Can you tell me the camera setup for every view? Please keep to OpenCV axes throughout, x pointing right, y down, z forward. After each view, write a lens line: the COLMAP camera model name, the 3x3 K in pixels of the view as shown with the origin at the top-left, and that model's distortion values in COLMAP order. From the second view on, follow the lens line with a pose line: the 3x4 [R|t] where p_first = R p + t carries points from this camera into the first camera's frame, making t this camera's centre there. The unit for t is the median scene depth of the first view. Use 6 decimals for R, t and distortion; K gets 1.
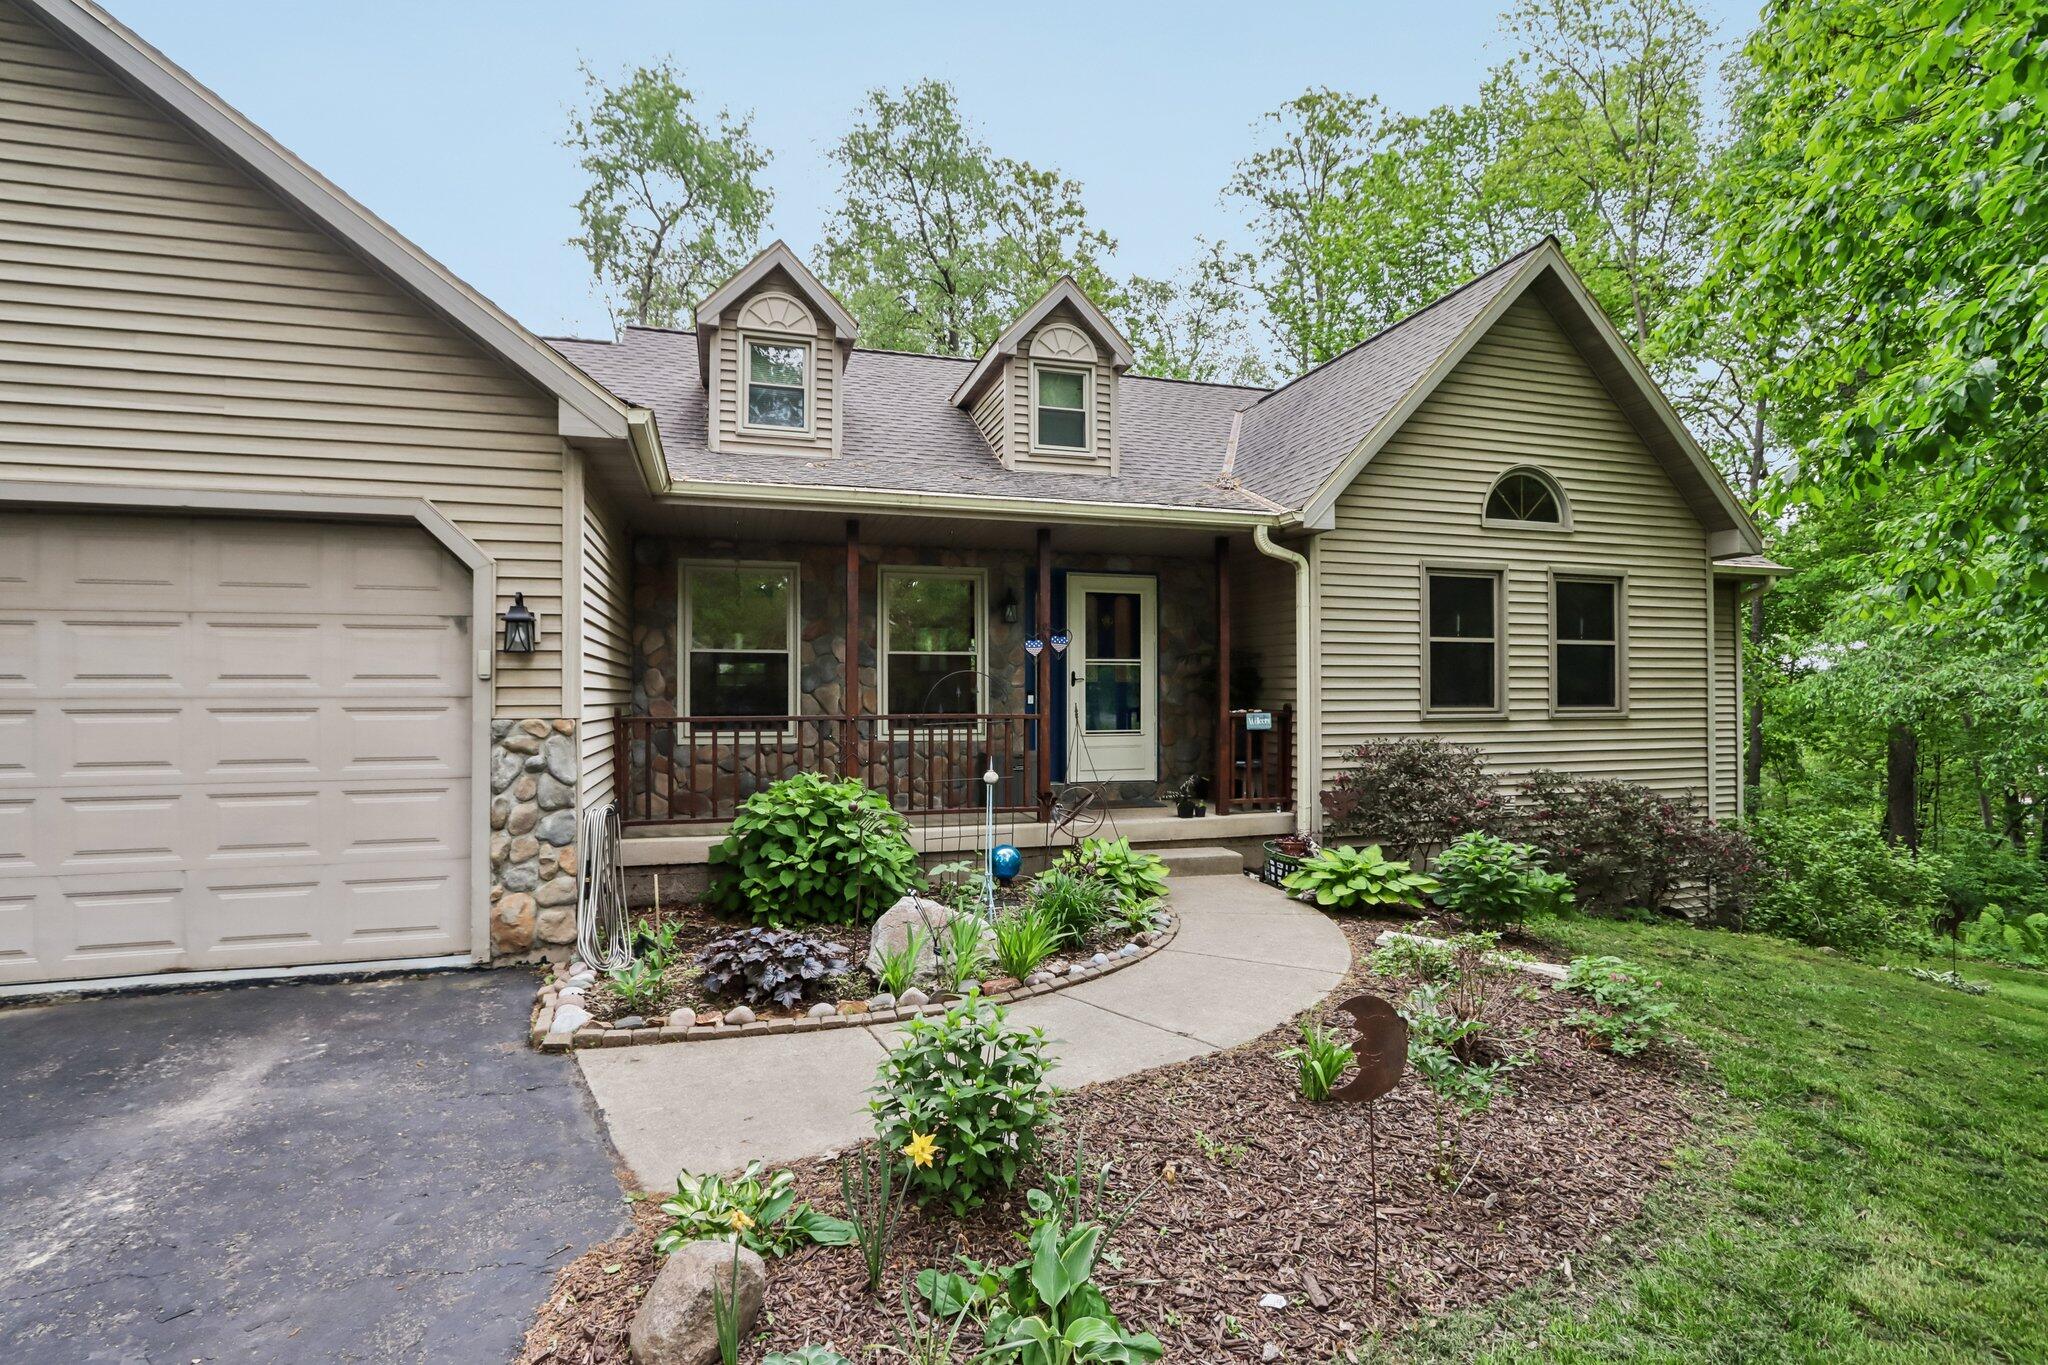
lens RADIAL K [[993.7, 0, 1024.0], [0, 993.7, 682.5], [0, 0, 1]] dist [-0.023731, 0.000989]
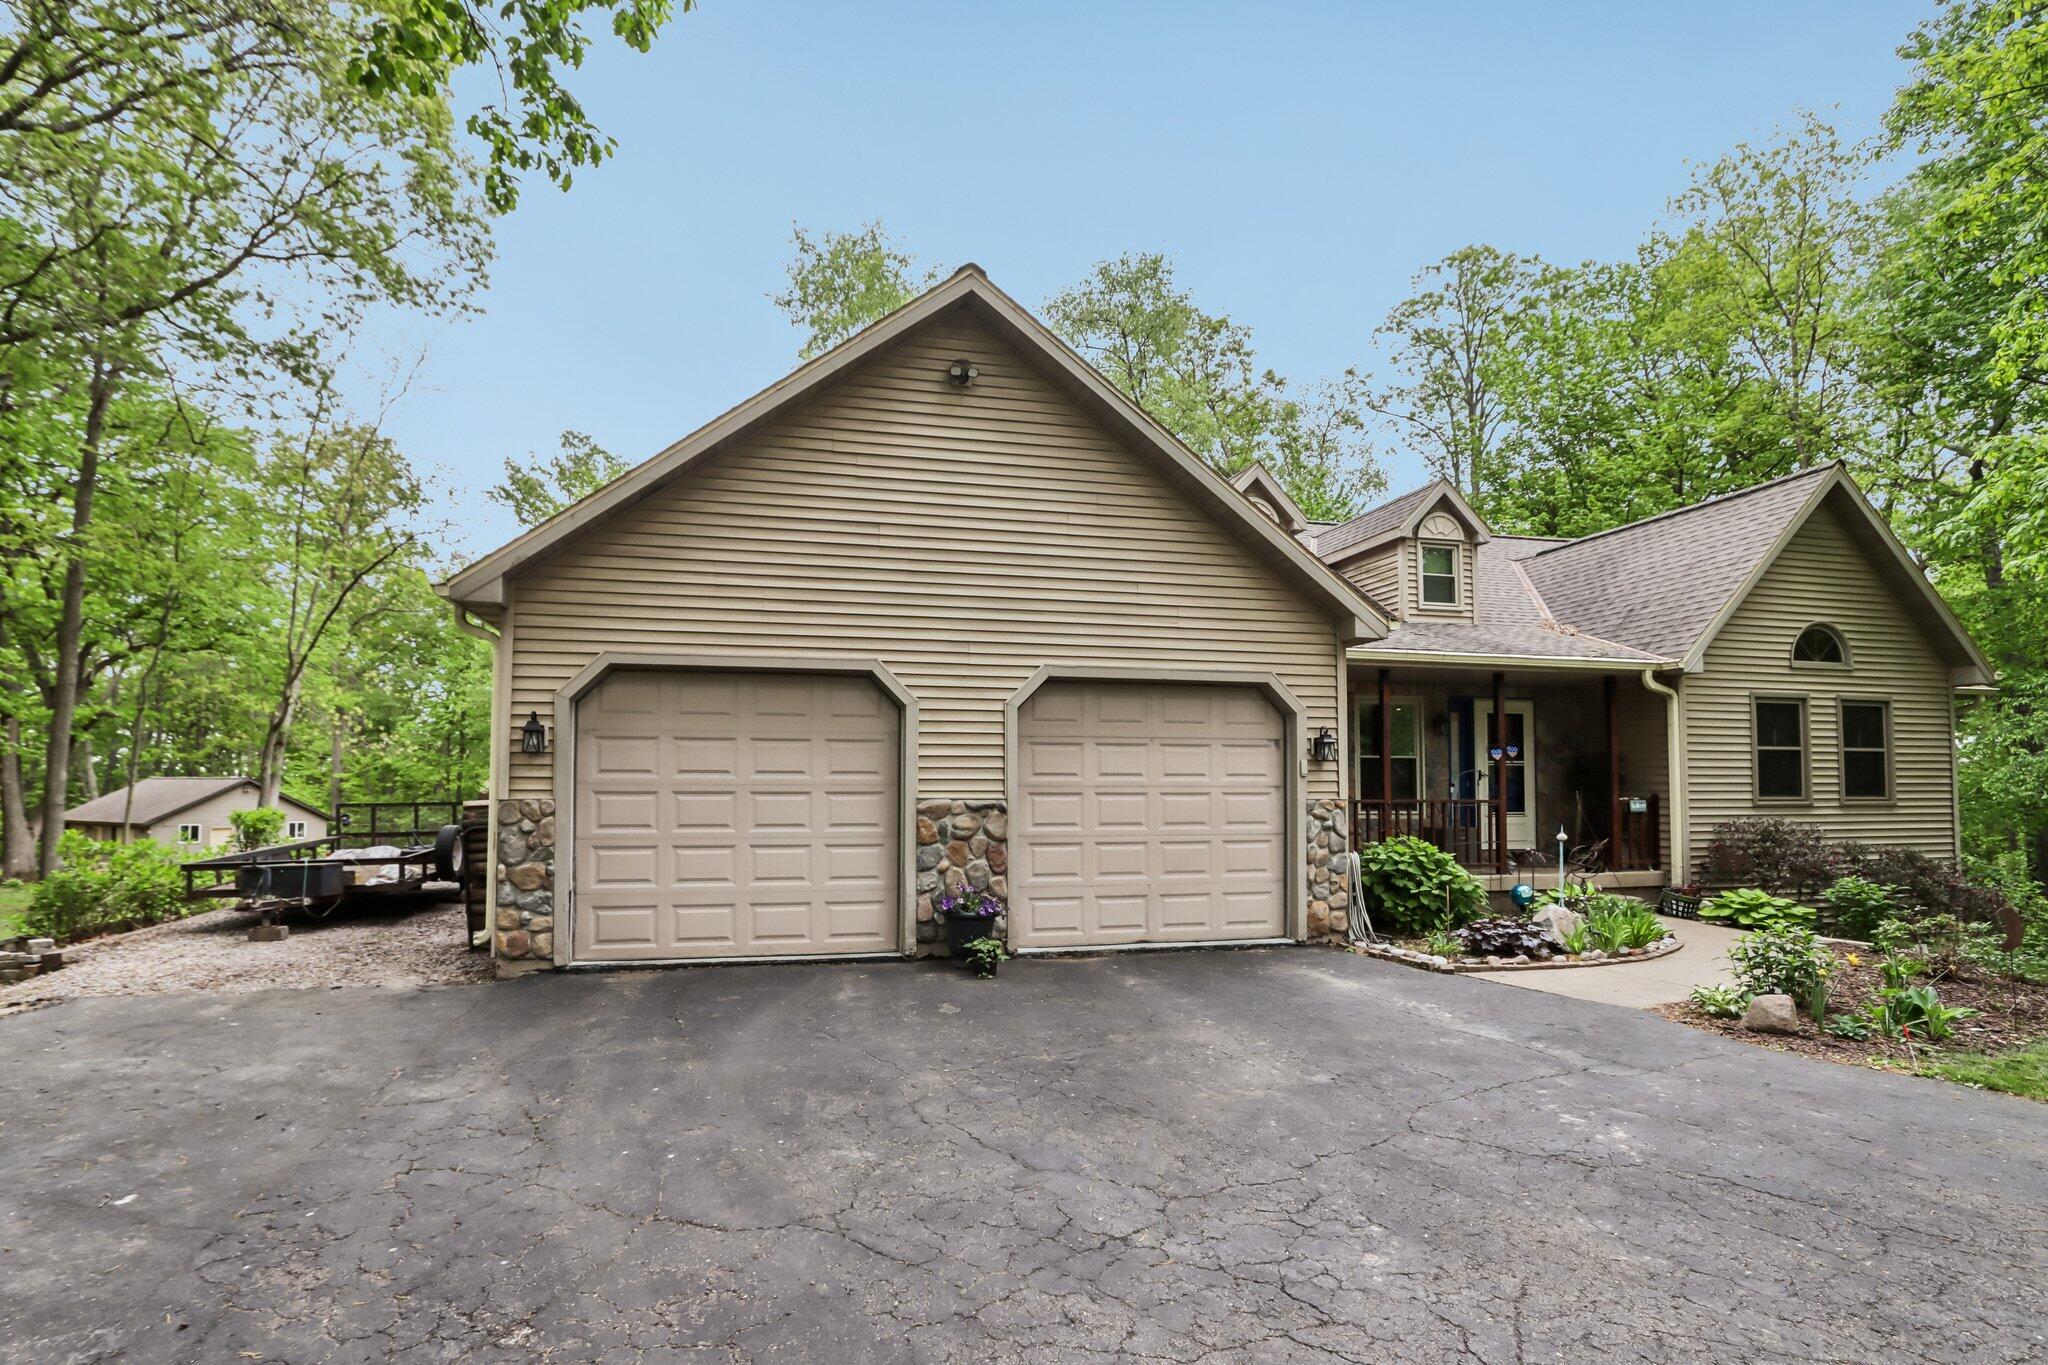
lens RADIAL K [[979.0, 0, 1028.4], [0, 979.0, 738.9], [0, 0, 1]] dist [-0.013045, 0.000052]
pose [[0.998229, 0.002166, -0.059443, -0.542794], [-0.004215, 0.999400, -0.034371, -0.004836], [0.059333, 0.034561, 0.997640, -0.438262]]
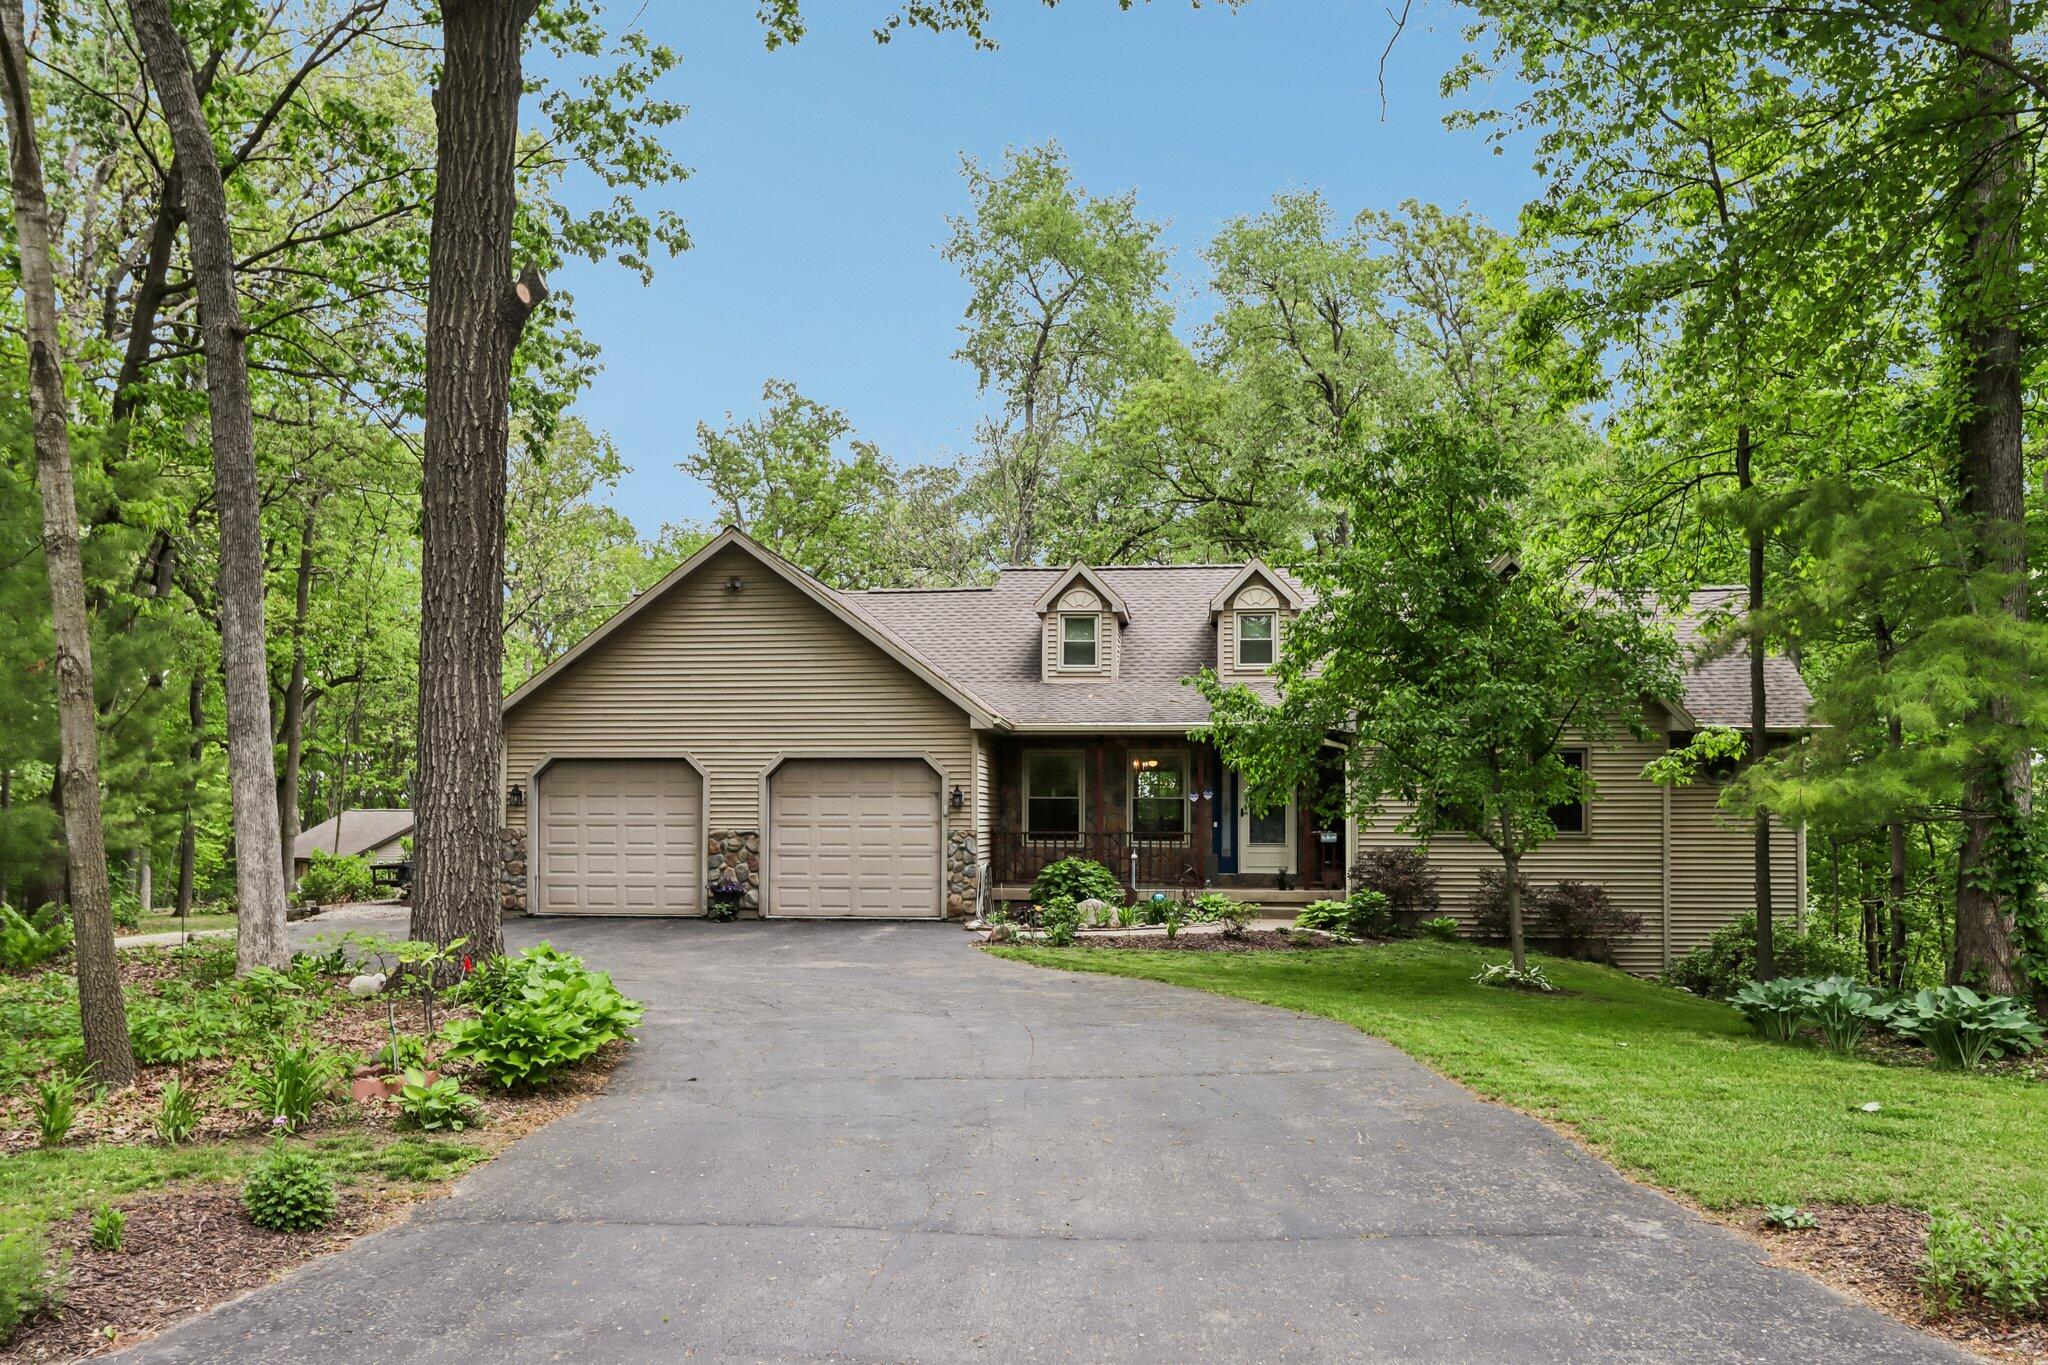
lens RADIAL K [[1543.2, 0, 1013.2], [0, 1543.2, 738.9], [0, 0, 1]] dist [0.029399, -0.001060]
pose [[0.924538, -0.014046, -0.380830, 0.751699], [0.000081, 0.999328, -0.036661, -0.035335], [0.381089, 0.033864, 0.923918, -1.723292]]
